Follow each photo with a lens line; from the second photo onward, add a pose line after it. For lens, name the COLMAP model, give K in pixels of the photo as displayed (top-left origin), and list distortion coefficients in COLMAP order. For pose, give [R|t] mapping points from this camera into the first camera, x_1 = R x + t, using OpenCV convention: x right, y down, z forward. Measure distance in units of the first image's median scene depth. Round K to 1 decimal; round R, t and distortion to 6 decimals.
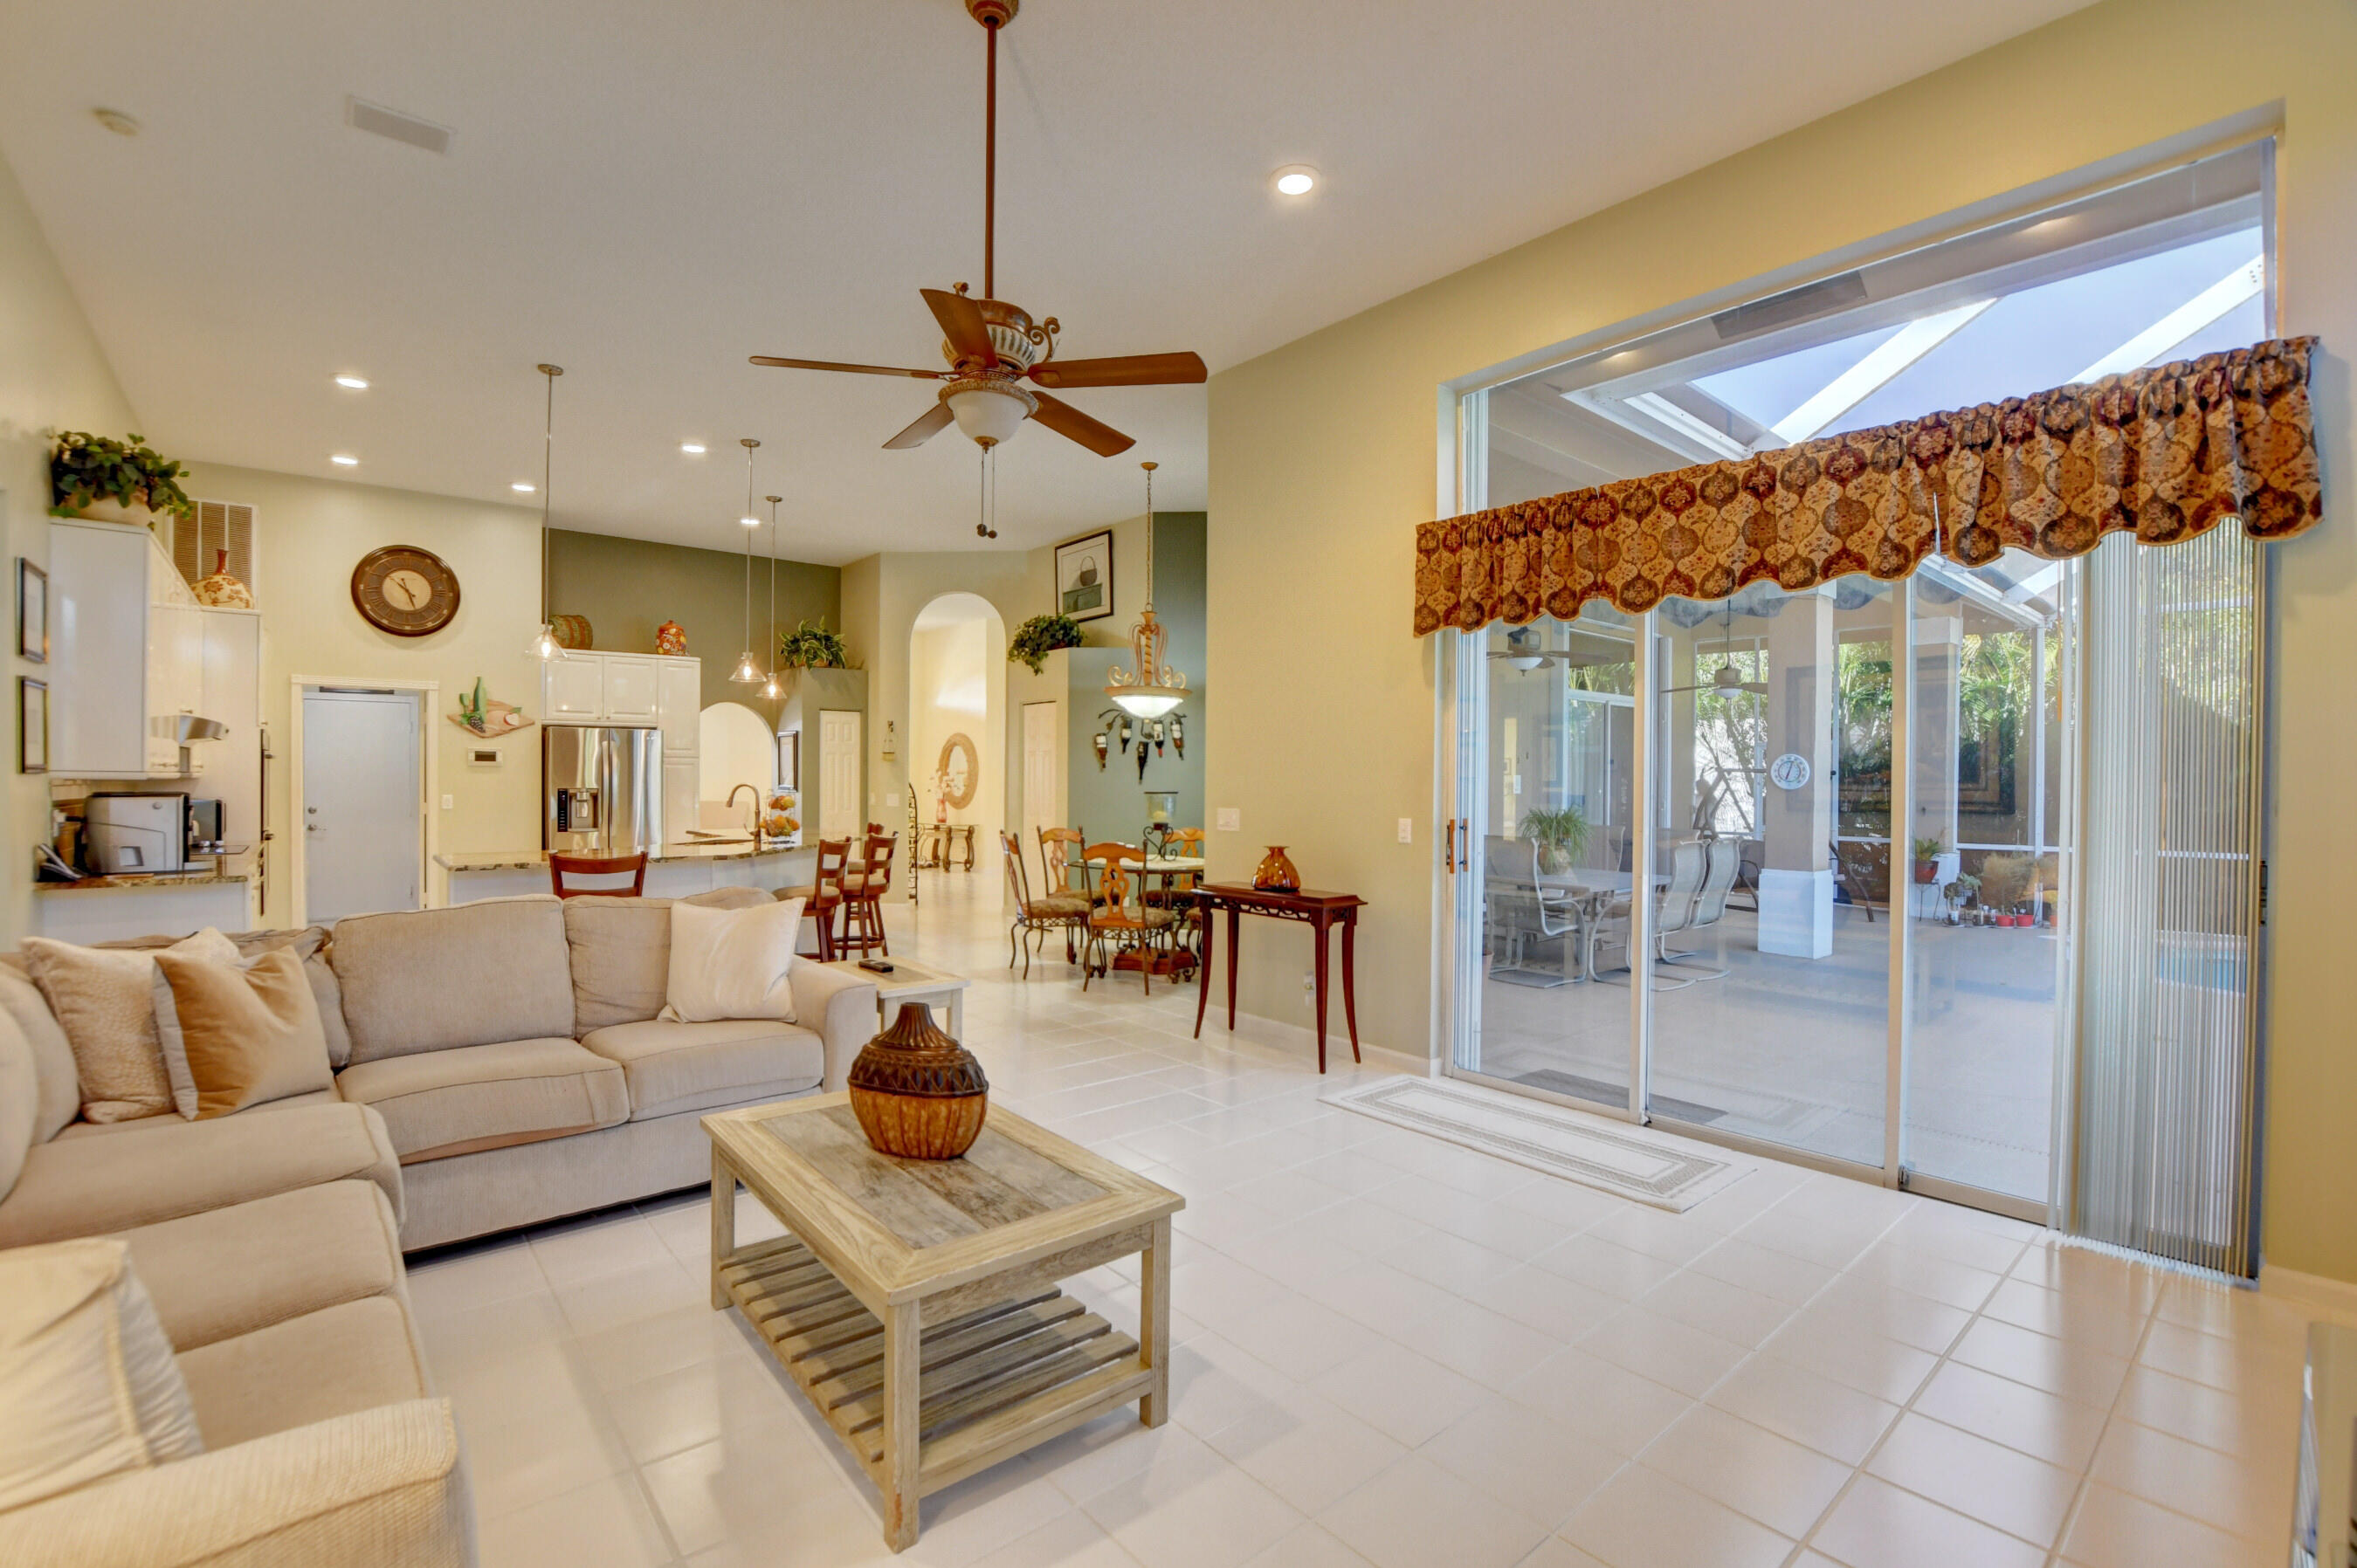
lens RADIAL K [[1032.7, 0, 1184.8], [0, 1032.7, 793.9], [0, 0, 1]] dist [-0.035292, 0.001700]
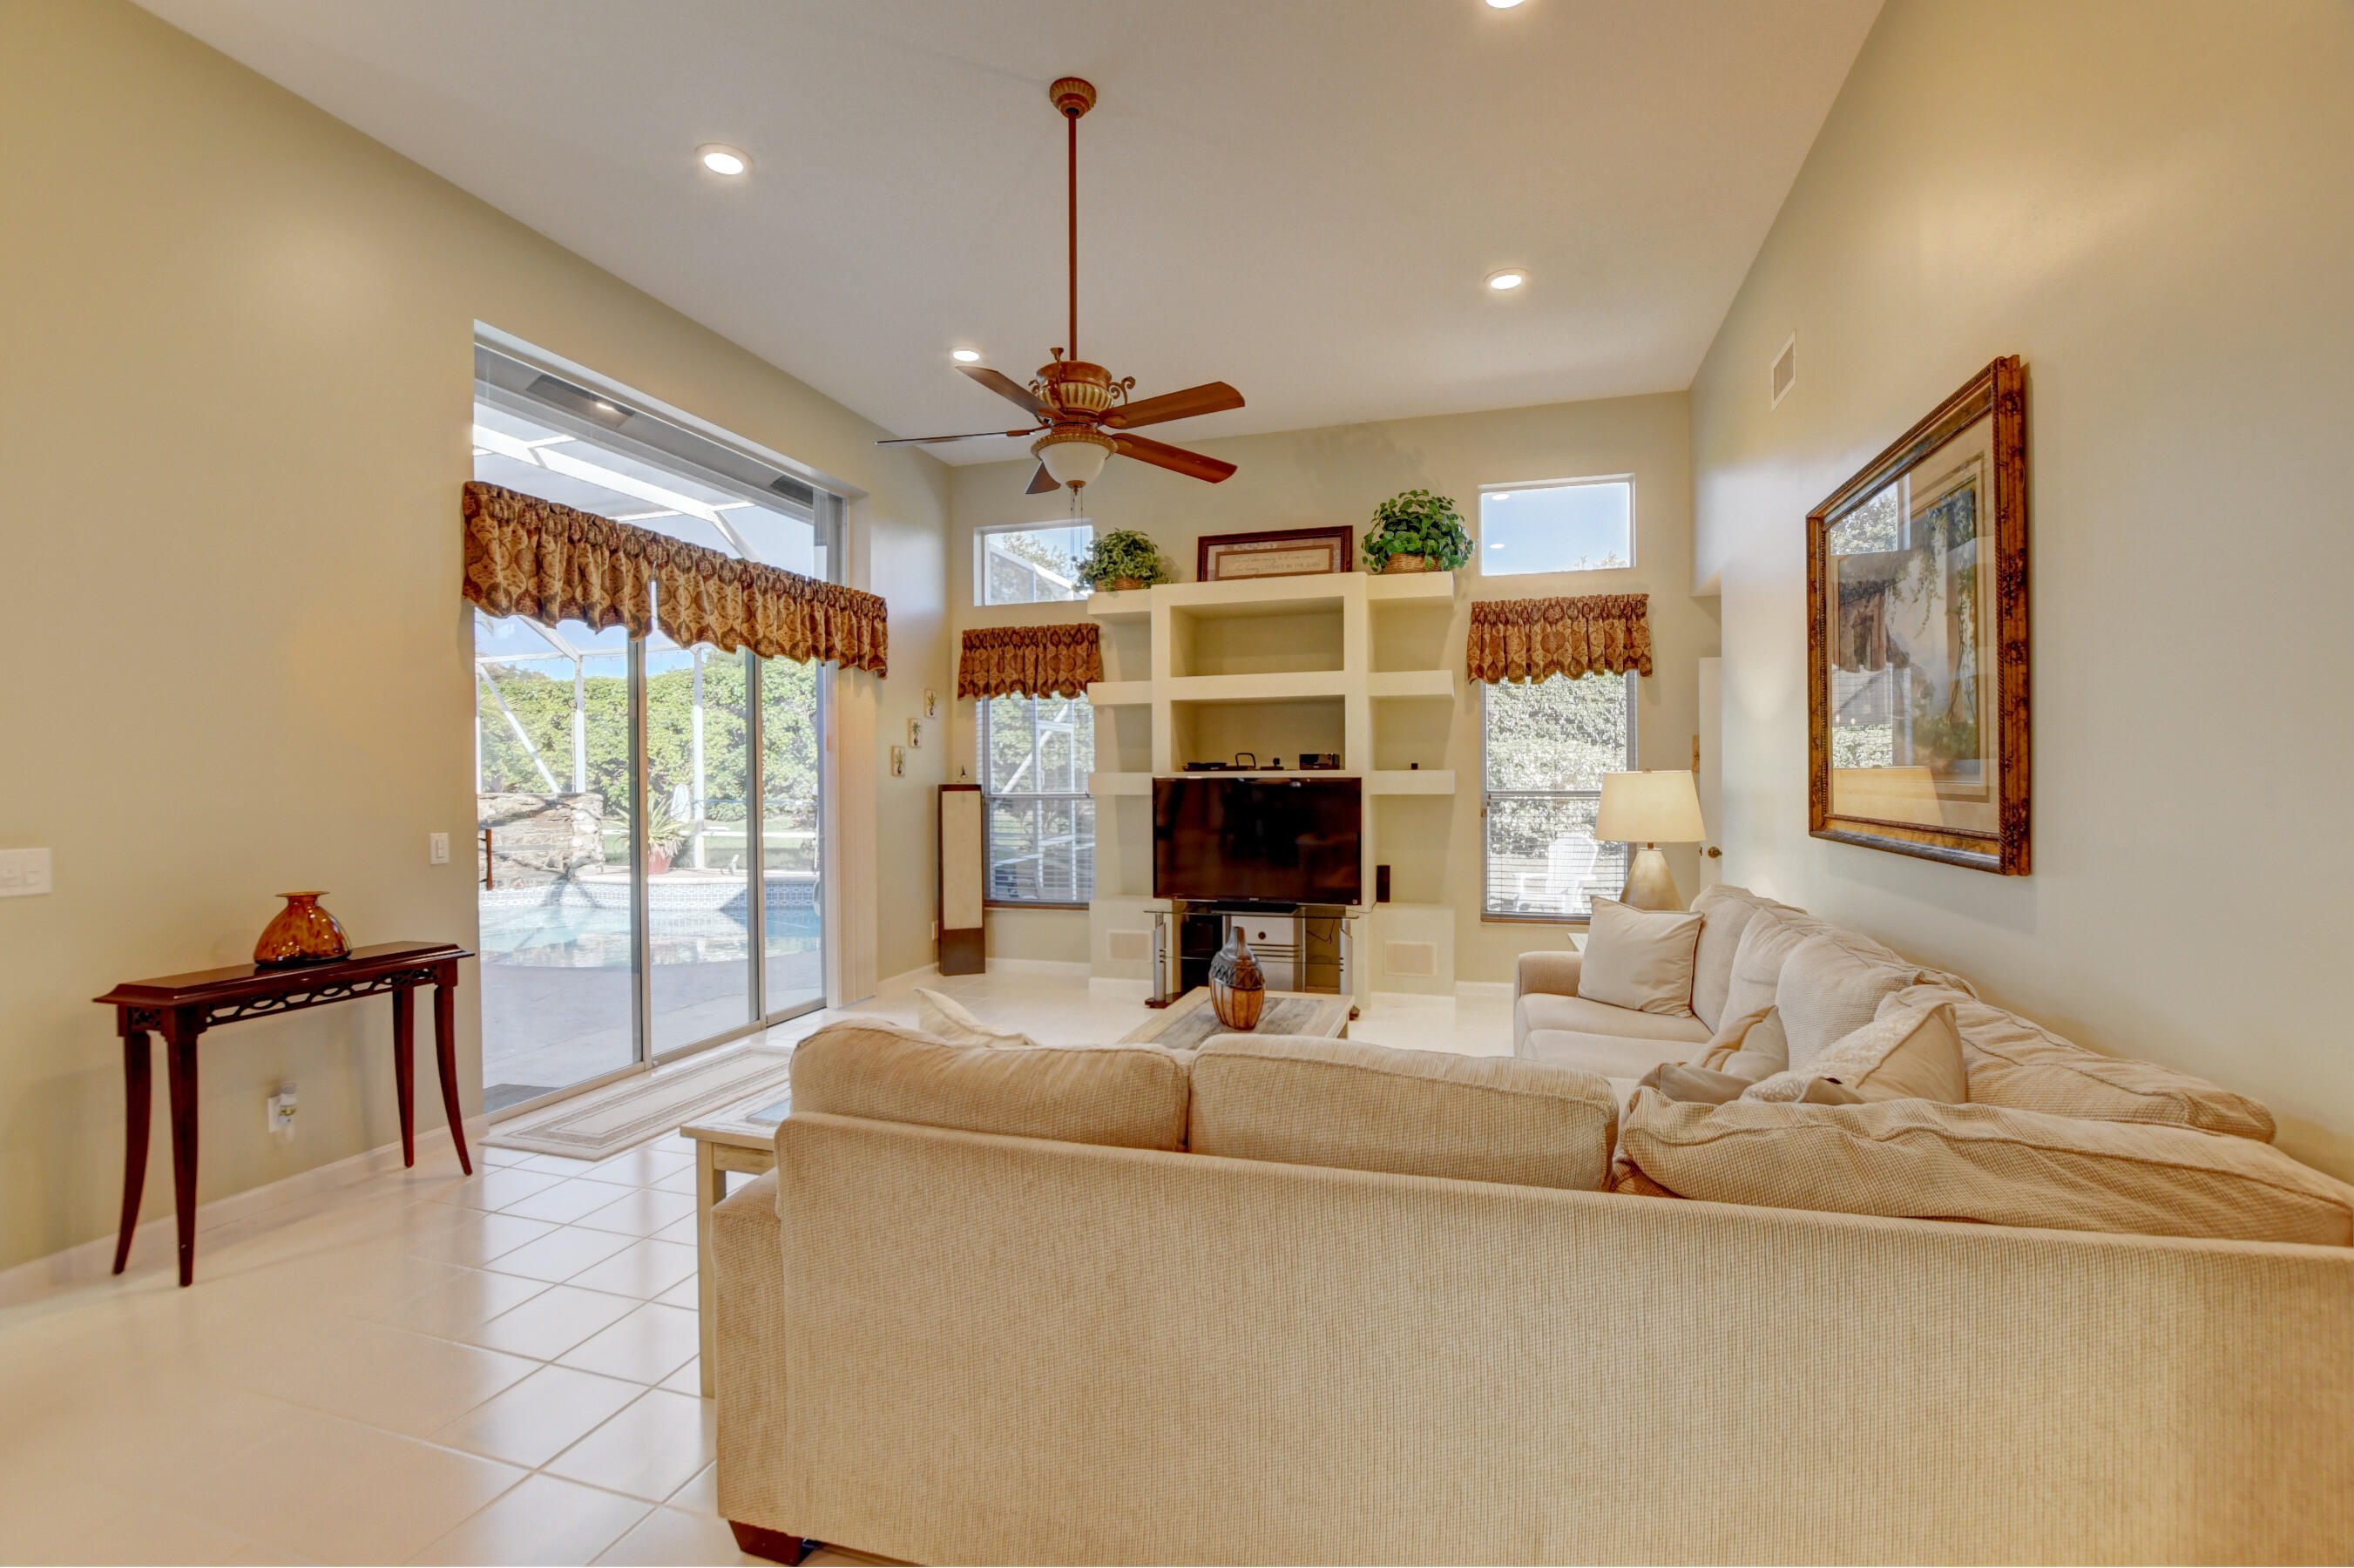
lens RADIAL K [[1031.5, 0, 1169.6], [0, 1031.5, 787.2], [0, 0, 1]] dist [-0.035292, 0.001700]
pose [[-0.535921, -0.017394, 0.844089, -0.751048], [0.000146, 0.999786, 0.020695, -0.027333], [-0.844268, 0.011214, -0.535804, 0.944147]]
